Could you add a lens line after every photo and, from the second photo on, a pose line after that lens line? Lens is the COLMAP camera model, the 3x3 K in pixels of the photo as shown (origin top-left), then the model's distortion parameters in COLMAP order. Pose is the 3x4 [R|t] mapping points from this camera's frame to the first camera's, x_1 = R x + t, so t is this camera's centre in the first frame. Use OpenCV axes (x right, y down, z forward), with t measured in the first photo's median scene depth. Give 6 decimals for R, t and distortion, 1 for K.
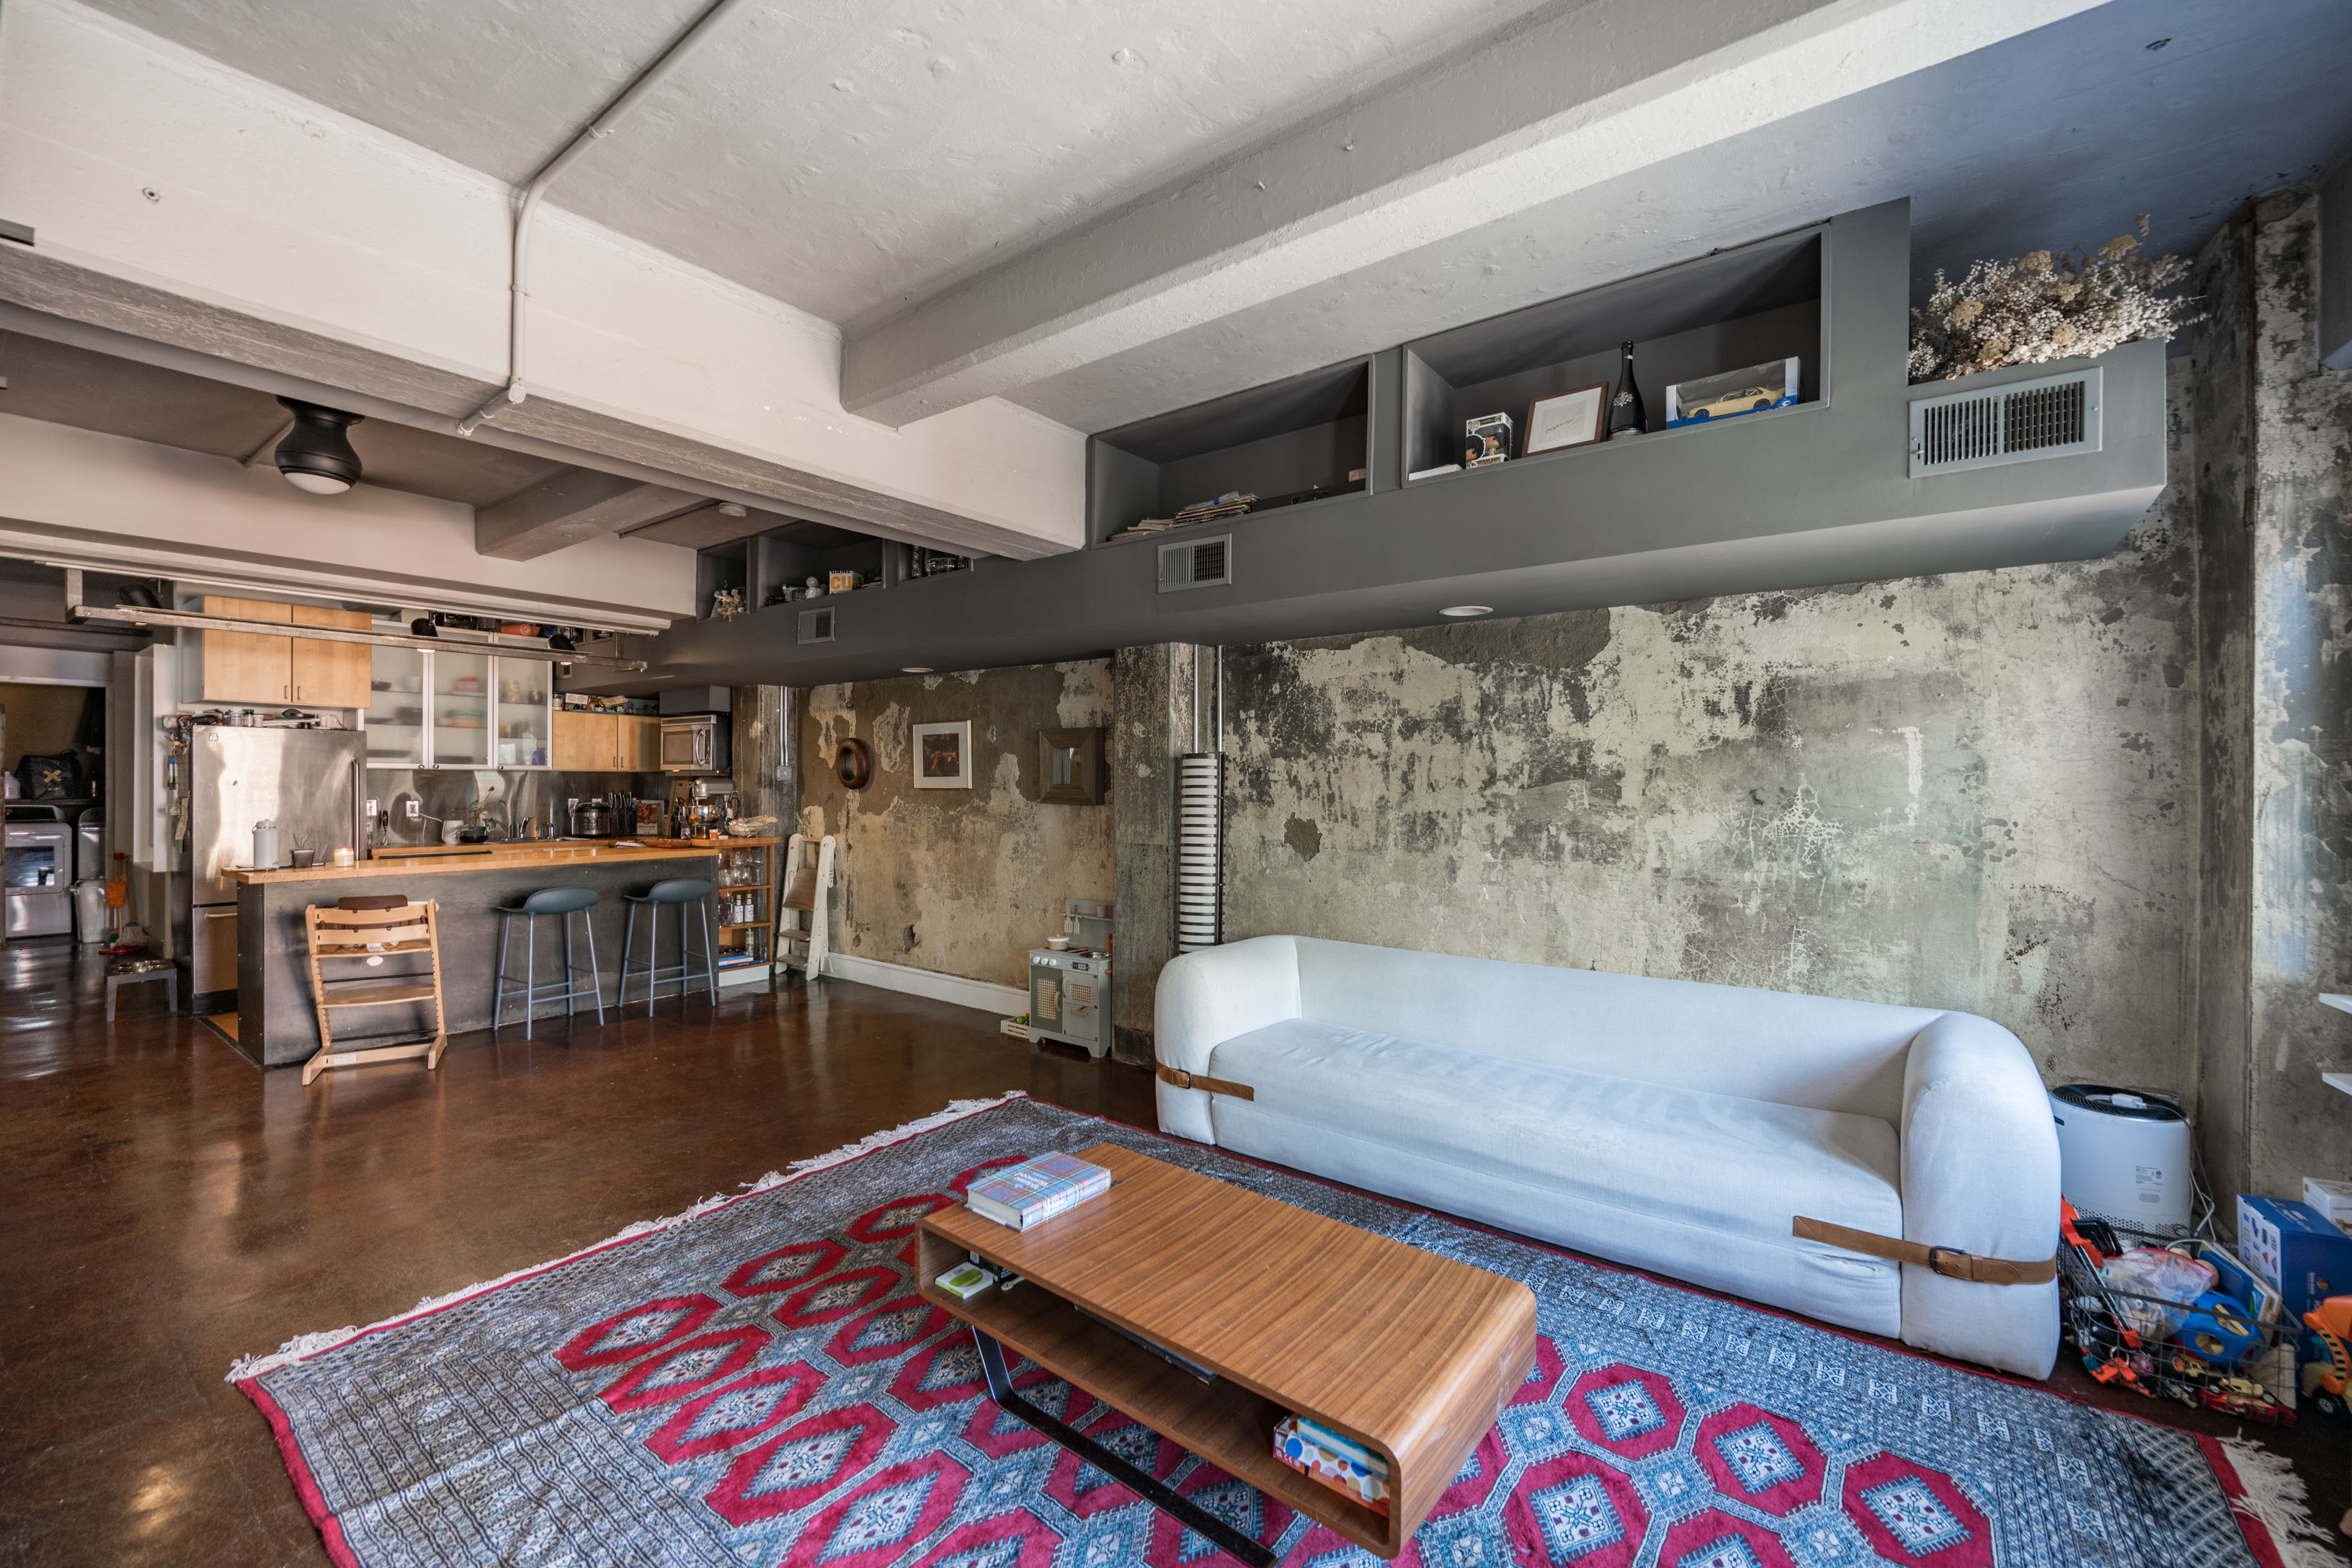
lens RADIAL K [[939.9, 0, 1179.1], [0, 939.9, 782.0], [0, 0, 1]] dist [0.005794, -0.000122]
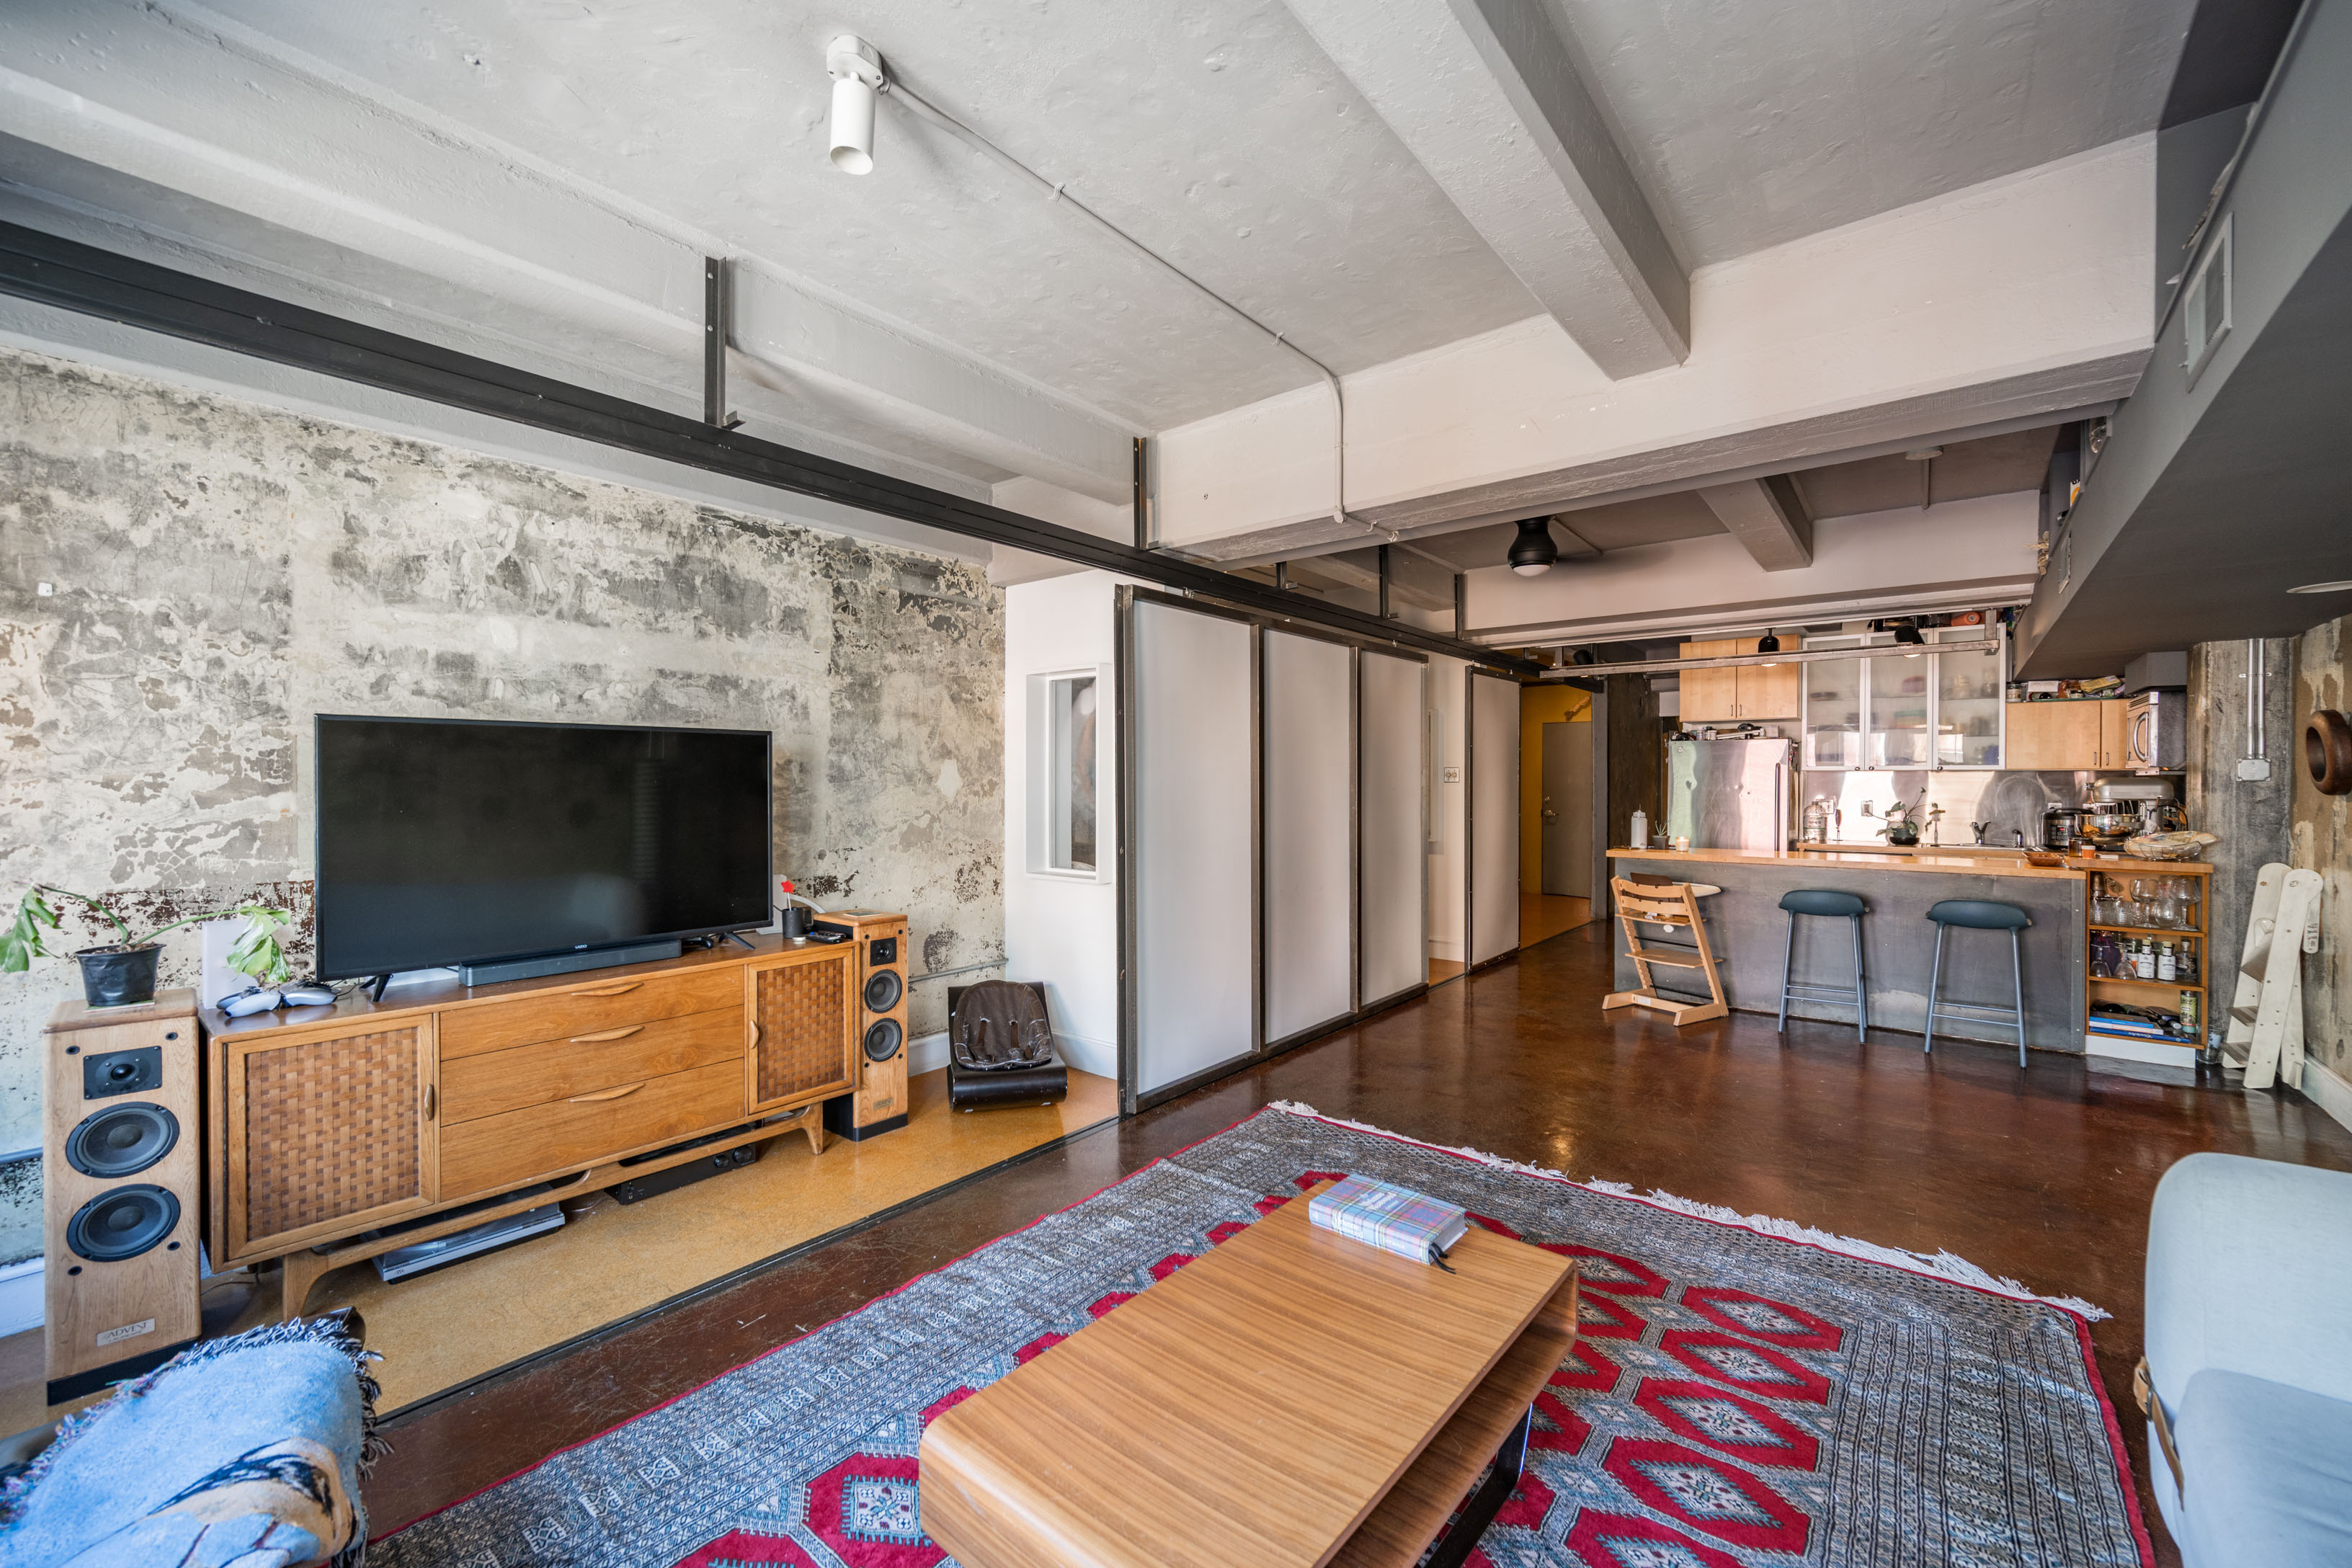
lens RADIAL K [[939.9, 0, 1199.6], [0, 939.9, 778.8], [0, 0, 1]] dist [0.005794, -0.000122]
pose [[-0.008332, -0.005116, -0.999952, 0.315204], [-0.001121, 0.999986, -0.005107, 0.001630], [0.999965, 0.001079, -0.008337, 0.329776]]
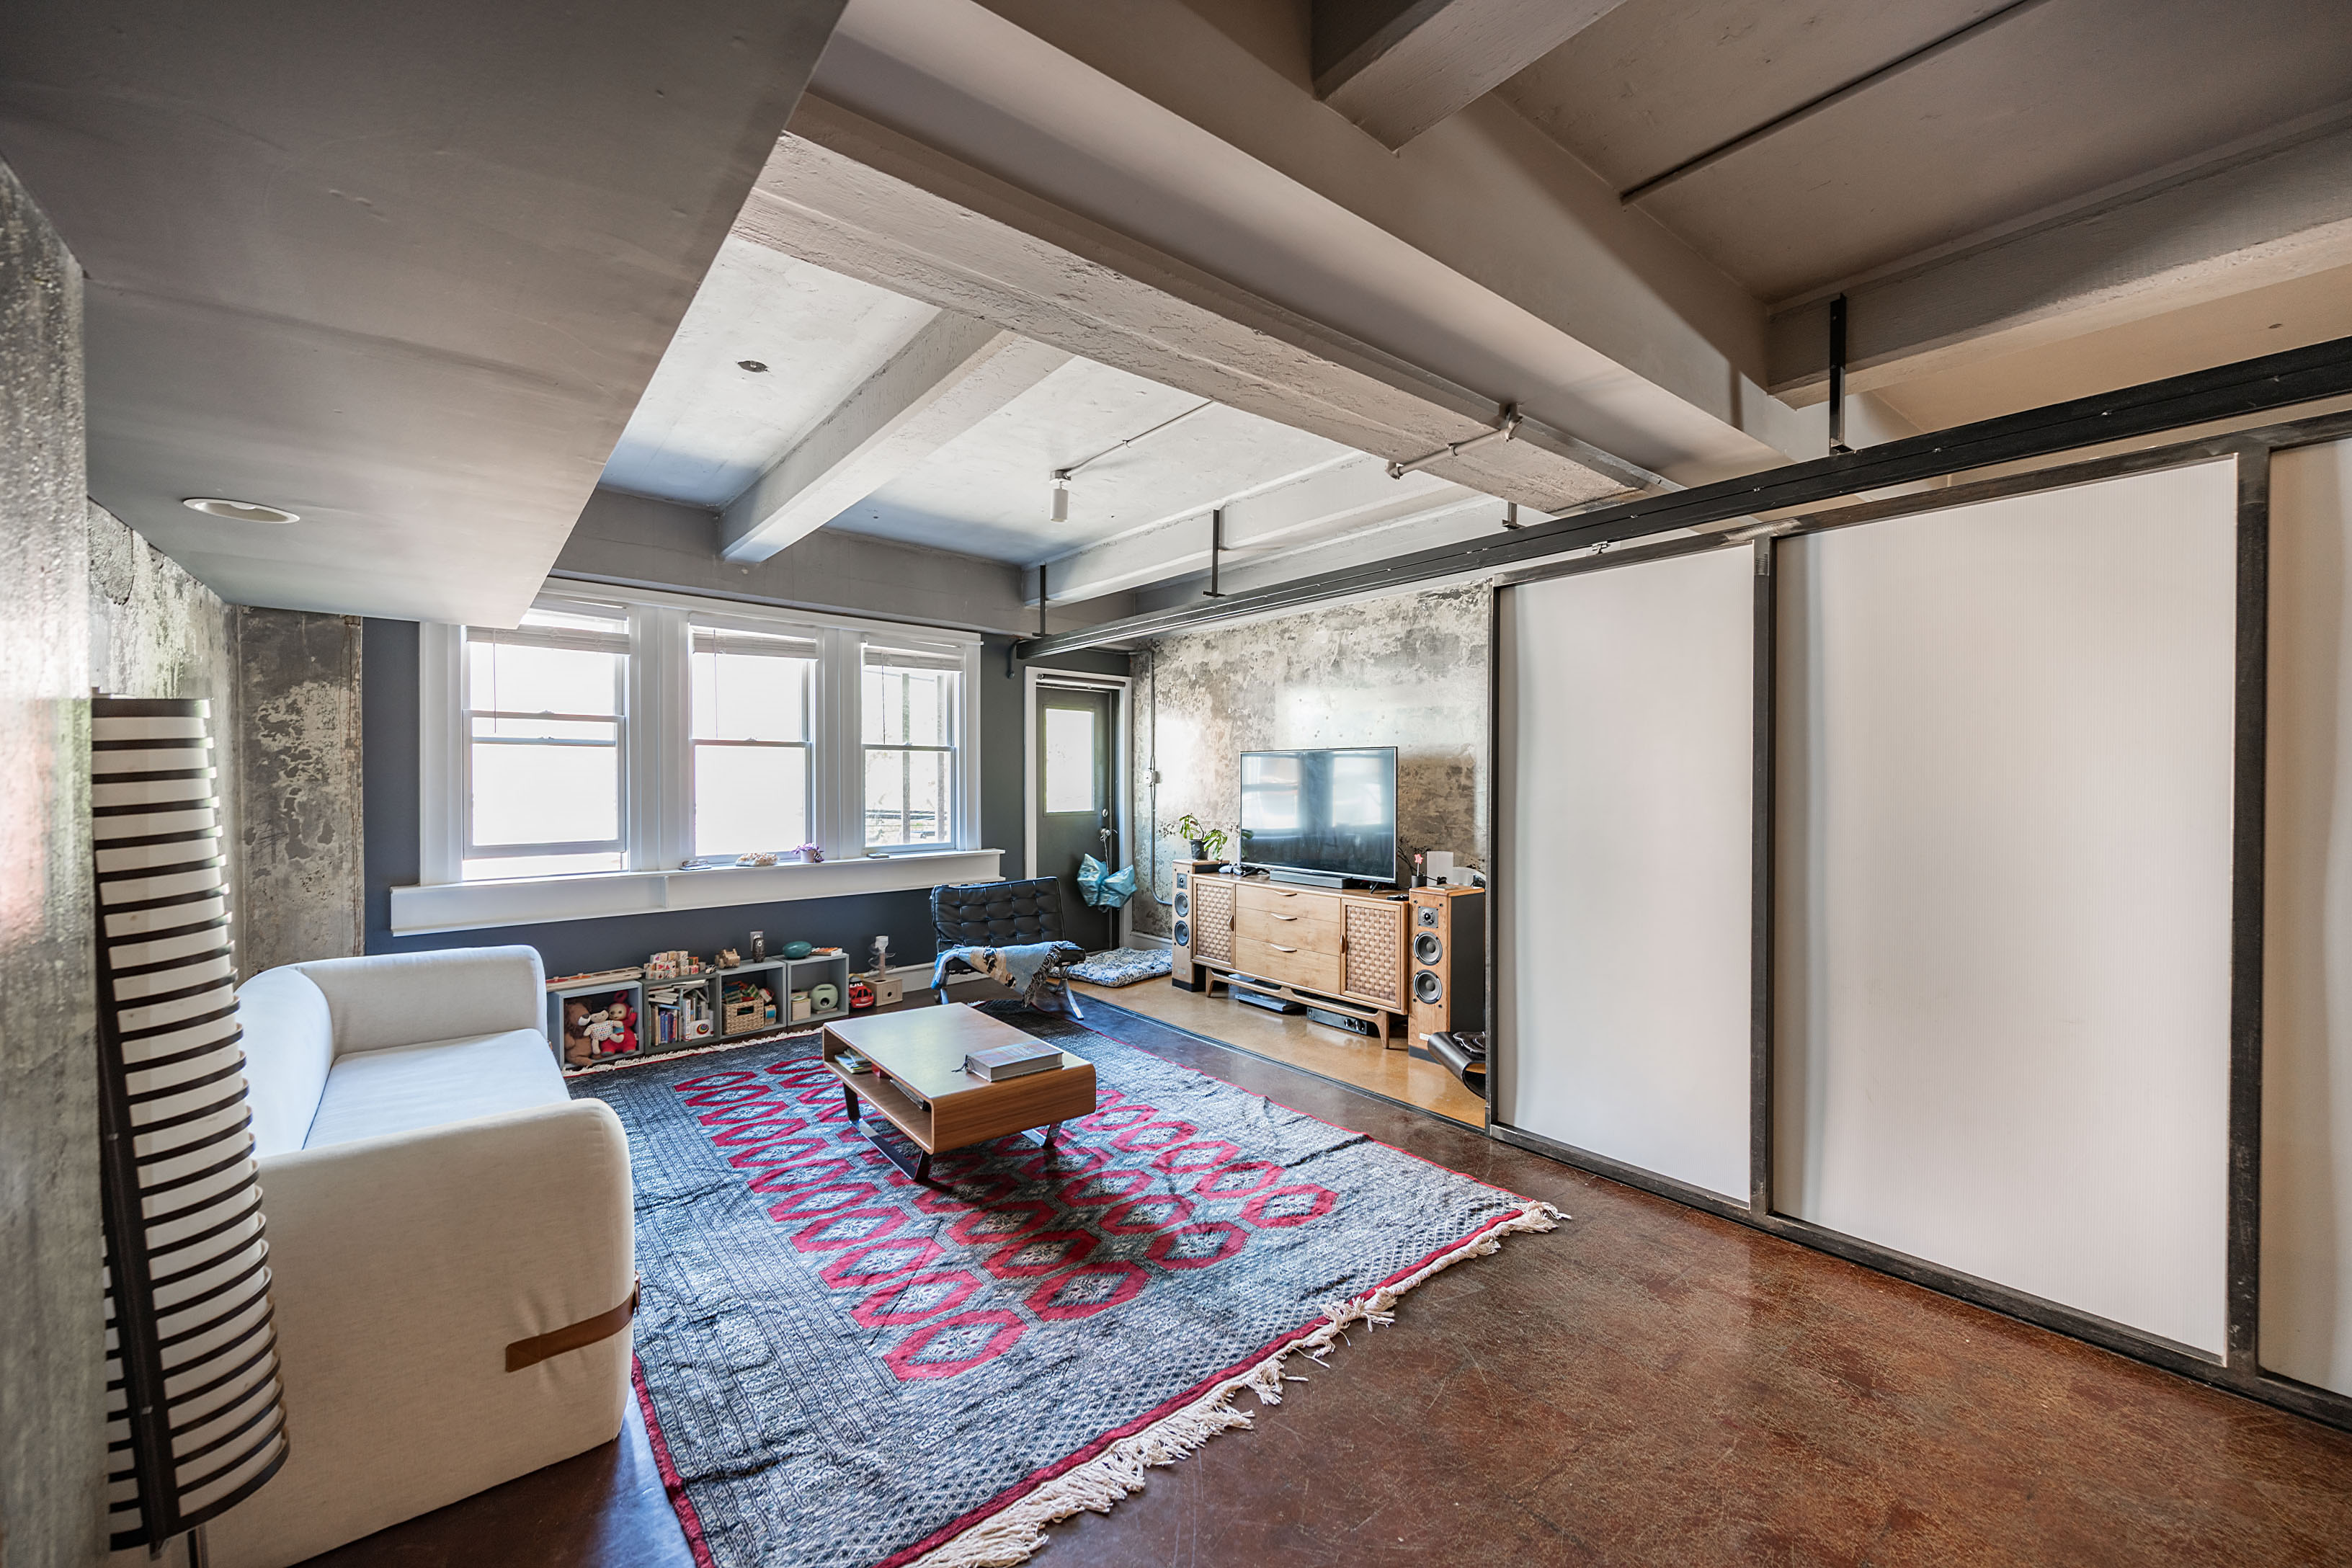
lens RADIAL K [[939.9, 0, 1181.9], [0, 939.9, 786.2], [0, 0, 1]] dist [0.005794, -0.000122]
pose [[-0.971110, -0.008810, 0.238468, -0.299092], [-0.005787, 0.999894, 0.013373, -0.005906], [-0.238561, 0.011606, -0.971058, 0.928484]]
